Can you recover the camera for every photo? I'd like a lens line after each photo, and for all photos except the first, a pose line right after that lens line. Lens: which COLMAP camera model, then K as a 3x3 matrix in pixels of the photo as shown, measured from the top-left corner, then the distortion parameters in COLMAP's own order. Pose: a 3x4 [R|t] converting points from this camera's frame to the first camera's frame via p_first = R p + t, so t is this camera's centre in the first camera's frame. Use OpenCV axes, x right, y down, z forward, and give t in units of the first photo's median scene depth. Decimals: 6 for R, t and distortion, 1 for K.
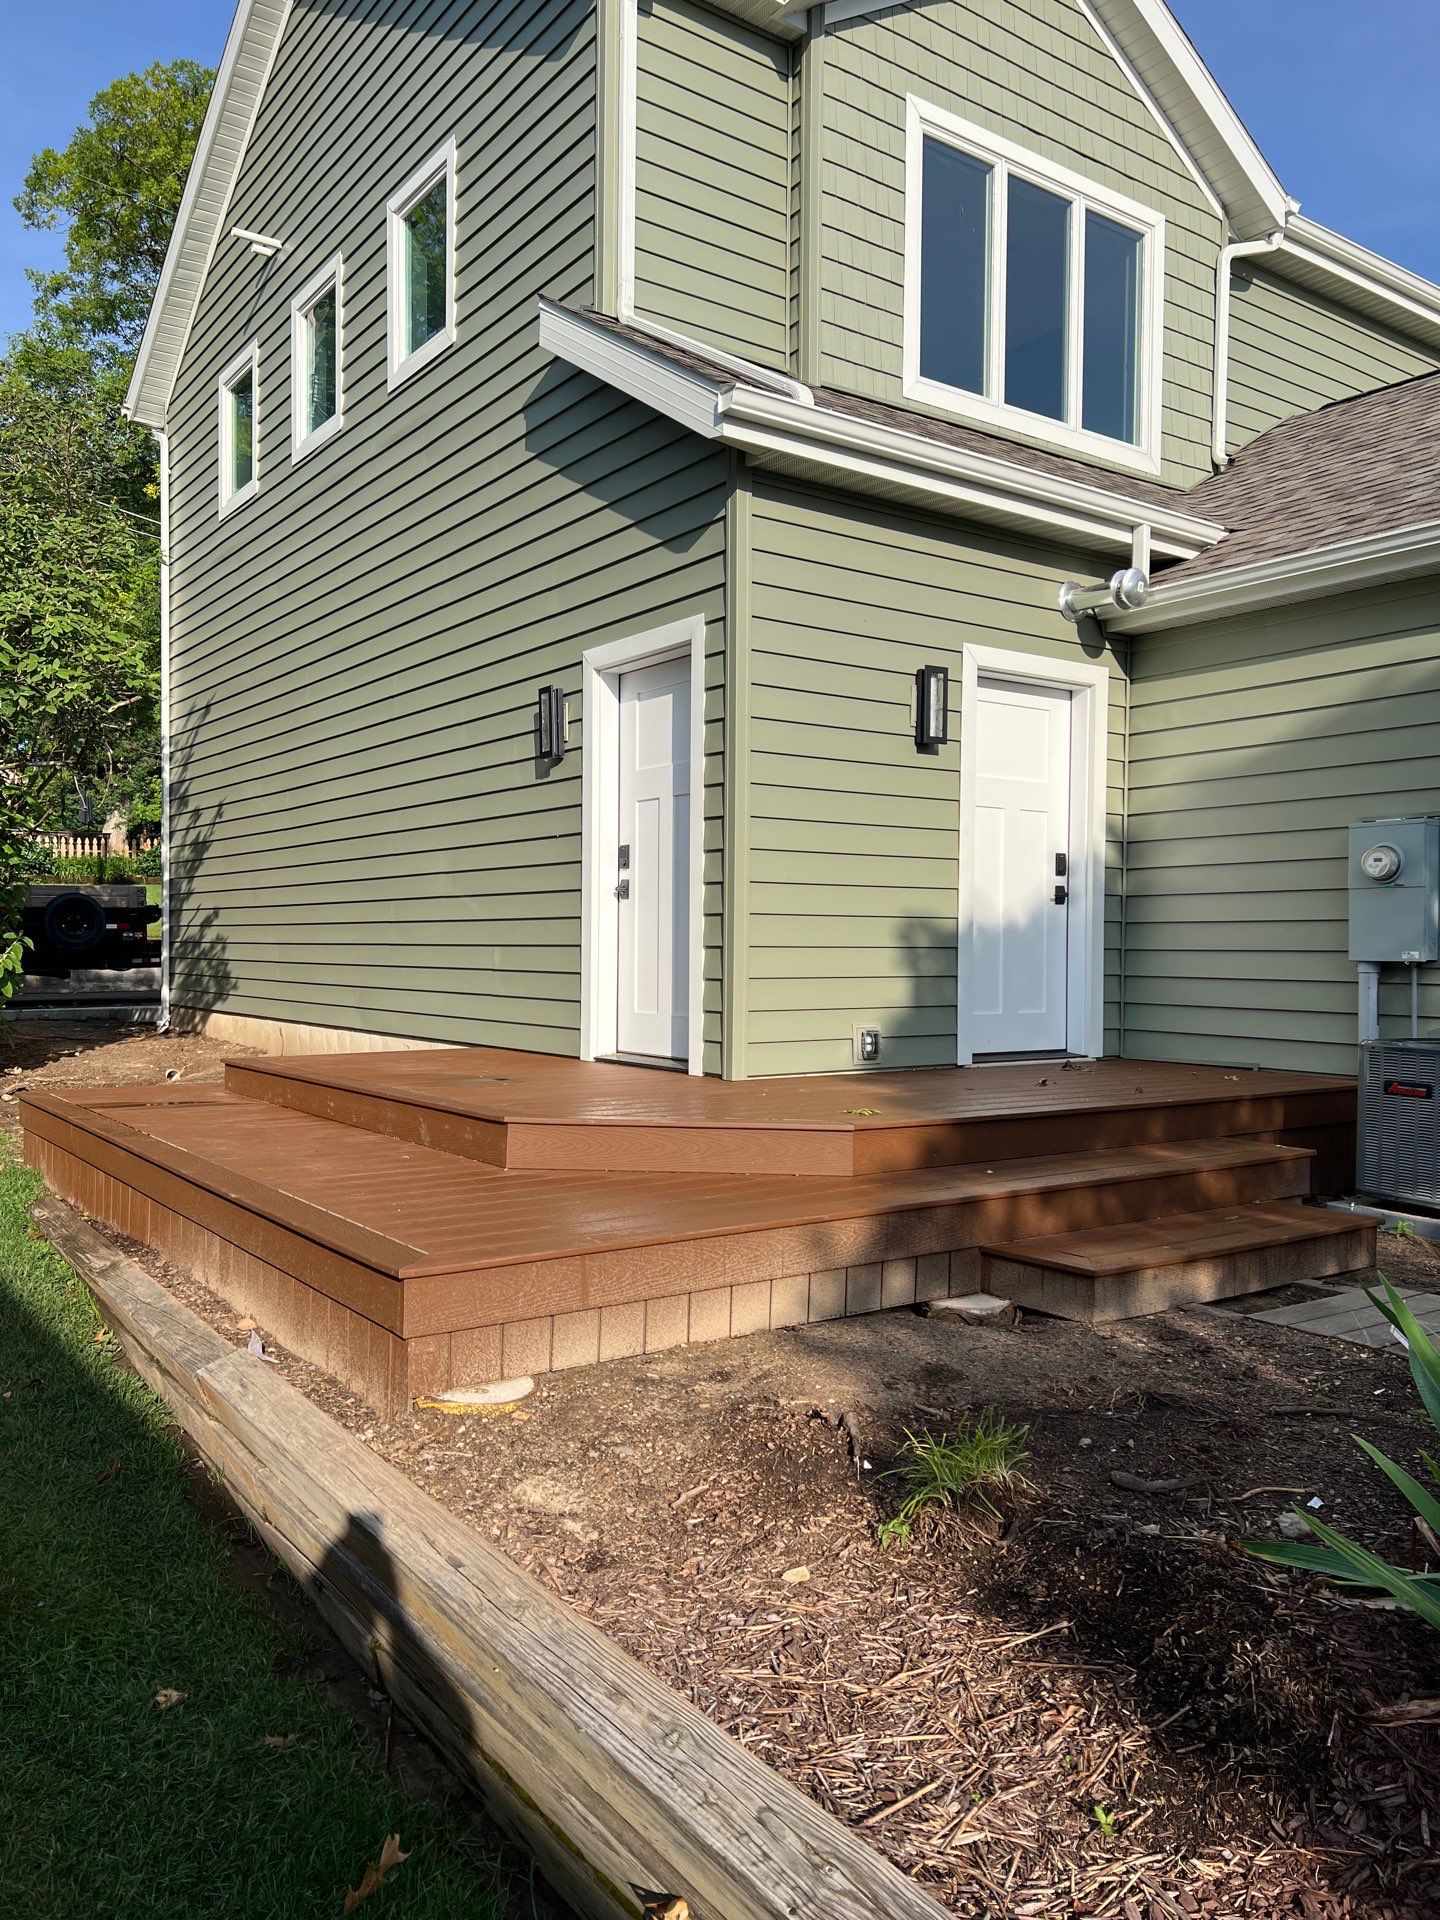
lens RADIAL K [[1432.4, 0, 720.0], [0, 1432.4, 960.0], [0, 0, 1]] dist [0.067643, -0.075994]
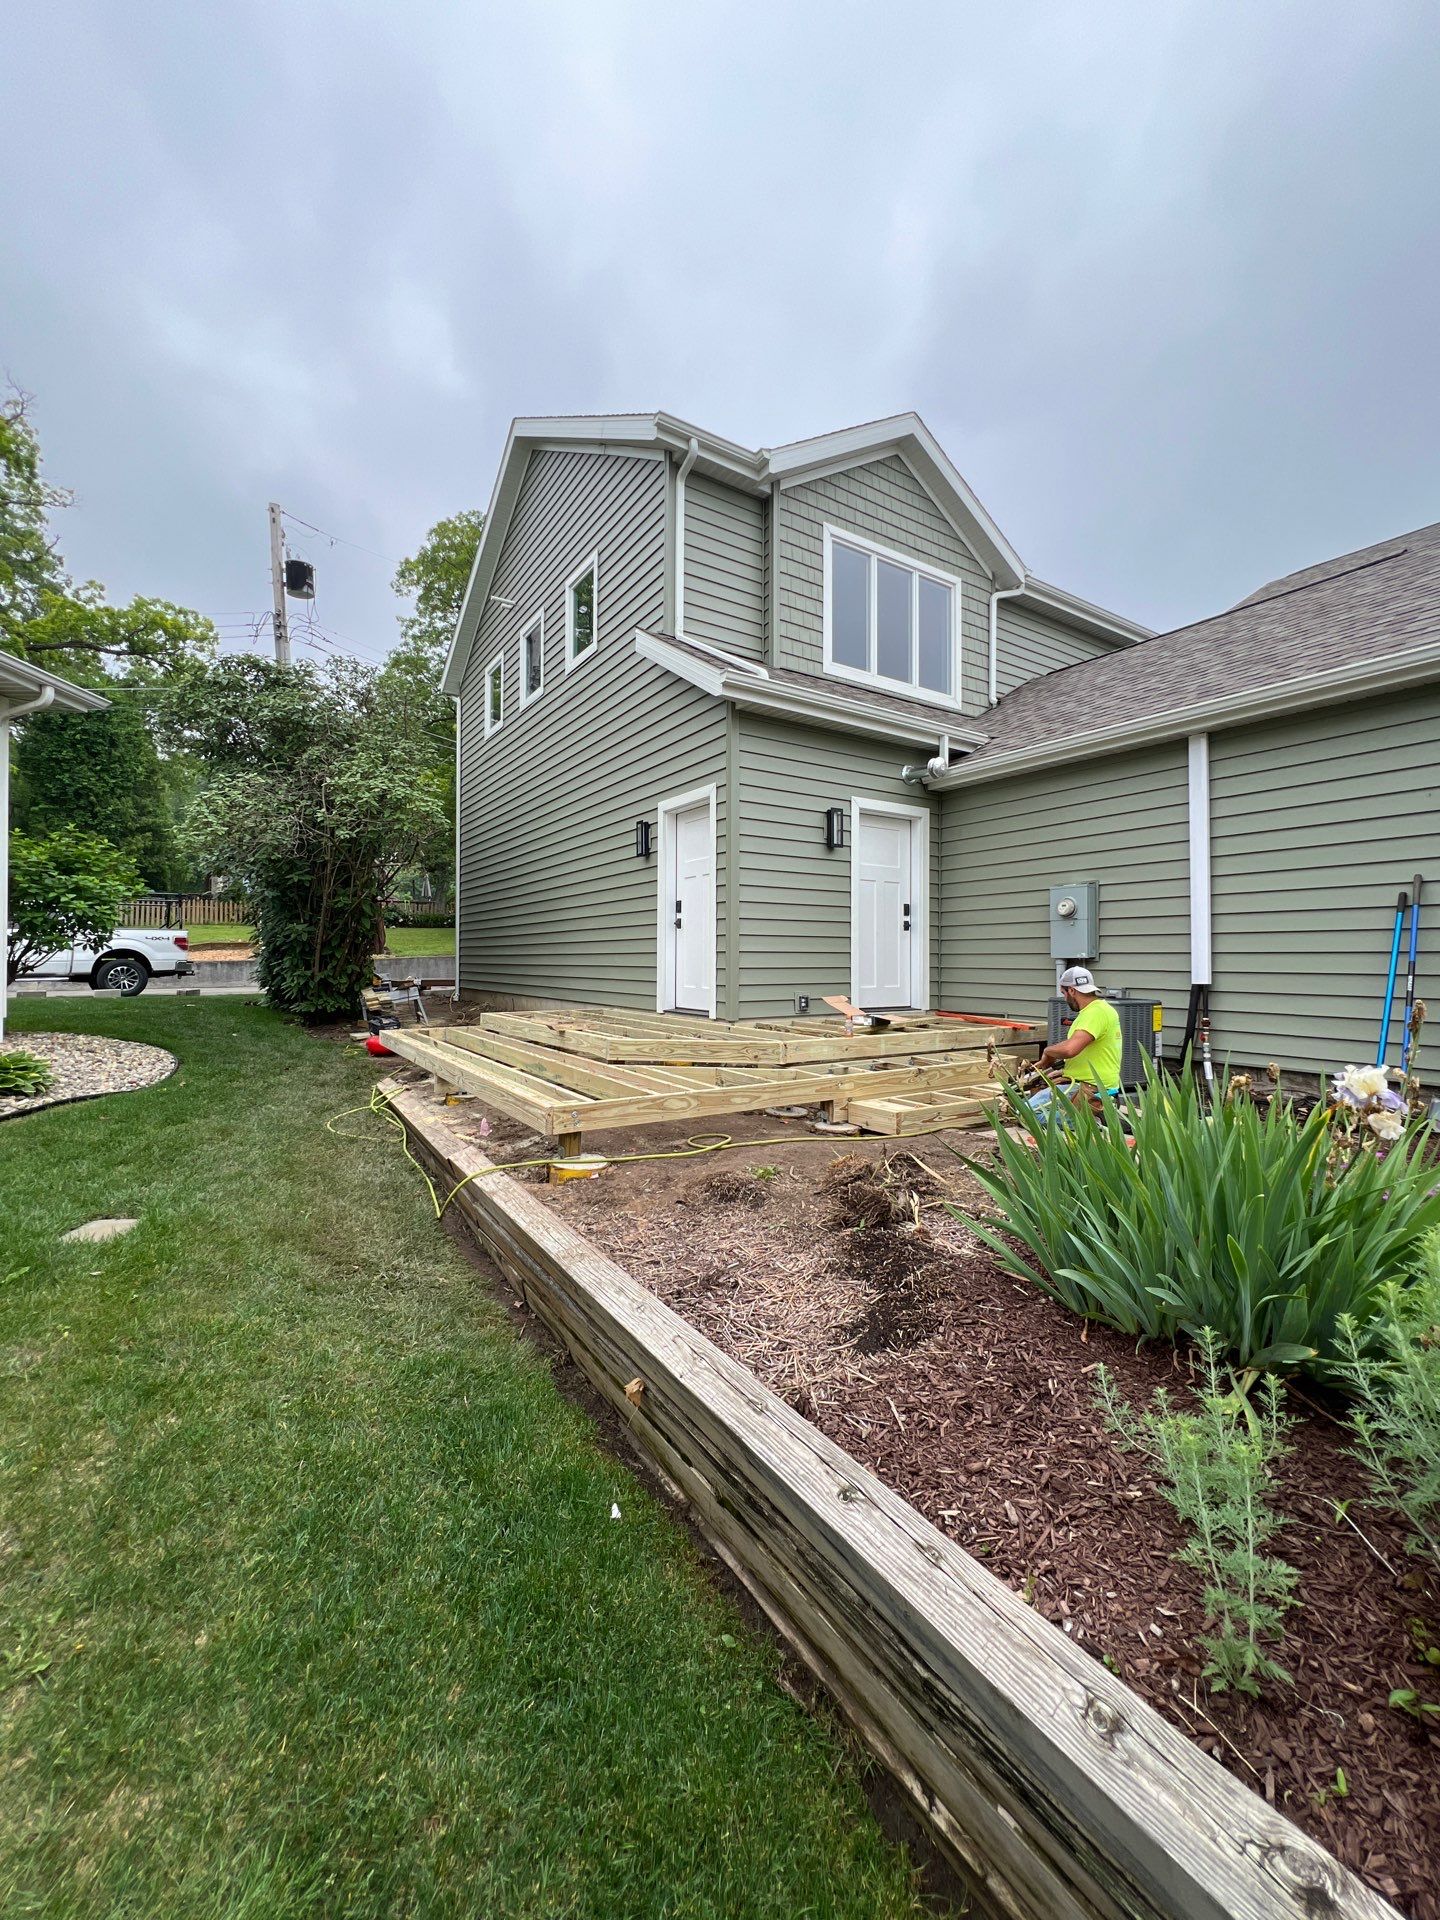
lens RADIAL K [[769.0, 0, 725.3], [0, 769.0, 947.8], [0, 0, 1]] dist [-0.001140, -0.000414]
pose [[0.999096, -0.005831, -0.042117, 0.038171], [0.004725, 0.999643, -0.026305, 0.010065], [0.042255, 0.026083, 0.998766, -0.036659]]
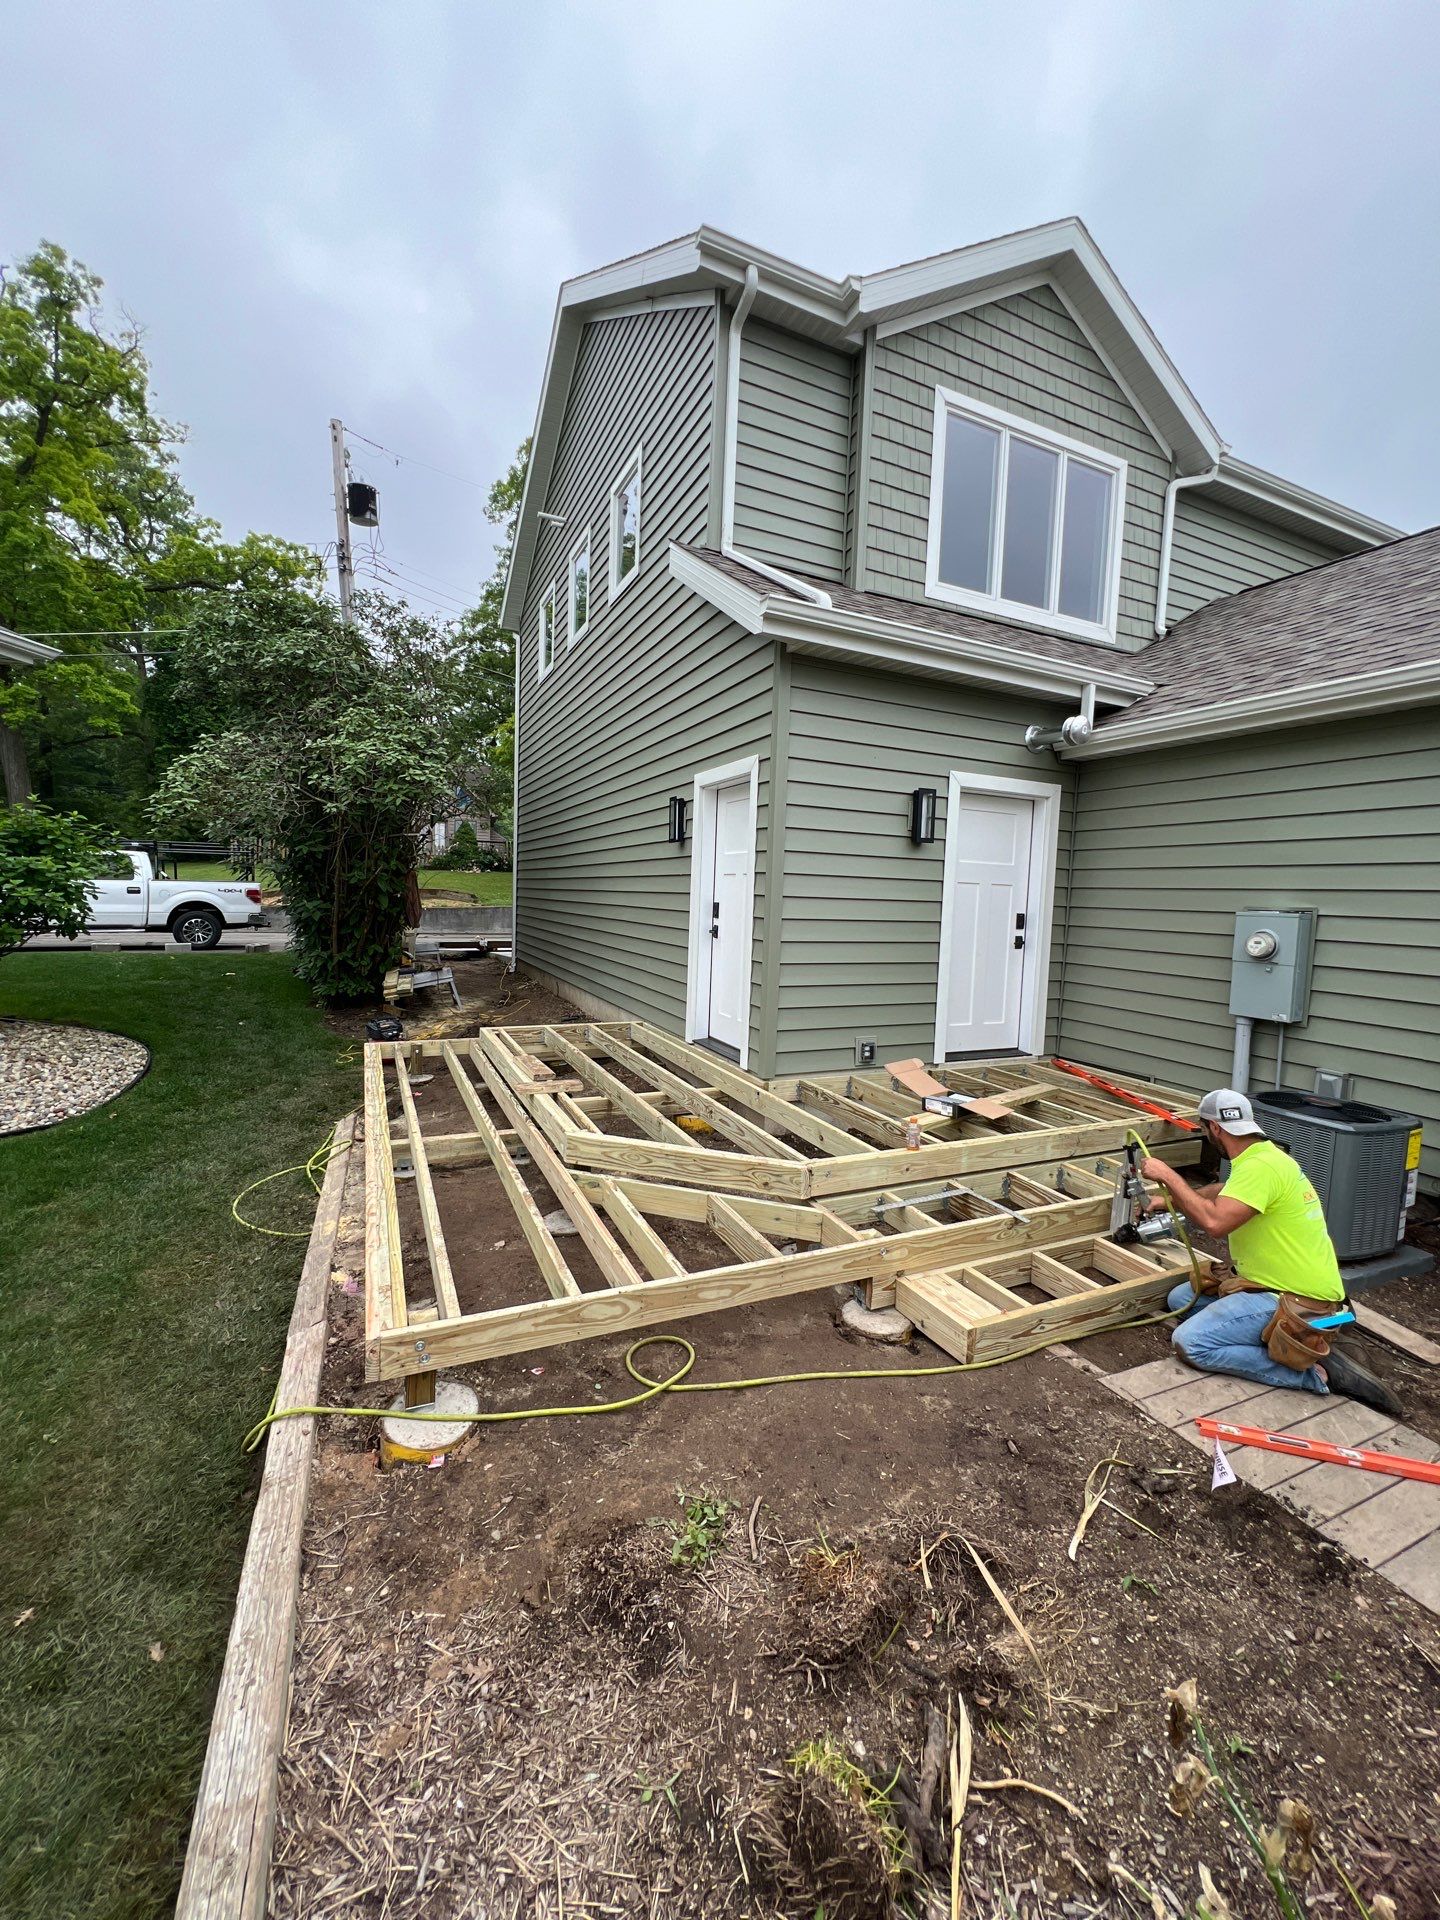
lens RADIAL K [[769.0, 0, 725.3], [0, 769.0, 947.8], [0, 0, 1]] dist [-0.001140, -0.000414]
pose [[0.982302, 0.039662, -0.183057, 0.089757], [-0.029688, 0.997938, 0.056906, -0.076468], [0.184937, -0.050464, 0.981454, 0.189400]]
